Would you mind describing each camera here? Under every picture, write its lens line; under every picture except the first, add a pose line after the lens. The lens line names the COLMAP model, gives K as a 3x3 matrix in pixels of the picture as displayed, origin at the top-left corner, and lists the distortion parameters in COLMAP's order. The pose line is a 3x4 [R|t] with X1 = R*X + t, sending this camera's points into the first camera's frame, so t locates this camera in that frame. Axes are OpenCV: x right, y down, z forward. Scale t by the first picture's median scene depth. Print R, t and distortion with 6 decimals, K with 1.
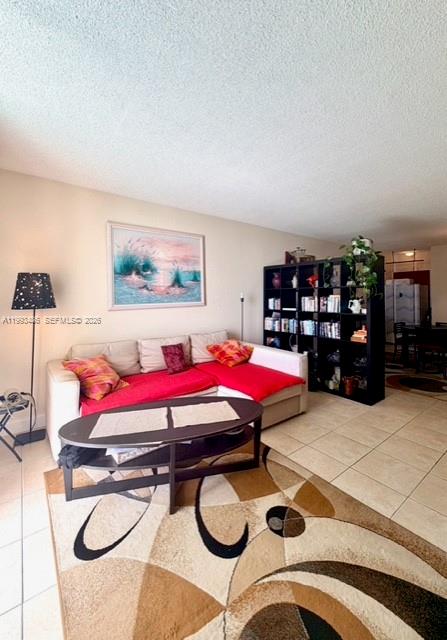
lens RADIAL K [[268.6, 0, 239.9], [0, 268.6, 295.5], [0, 0, 1]] dist [0.001366, 0.000098]
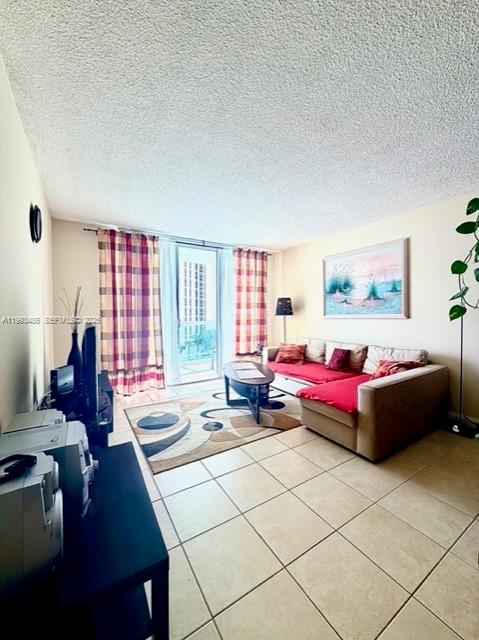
lens RADIAL K [[256.5, 0, 239.5], [0, 256.5, 320.0], [0, 0, 1]] dist [0.000939, 0.000041]
pose [[-0.123082, 0.034850, -0.991784, 0.909428], [0.010305, 0.999374, 0.033838, 0.010224], [0.992343, -0.006055, -0.123364, 0.669301]]
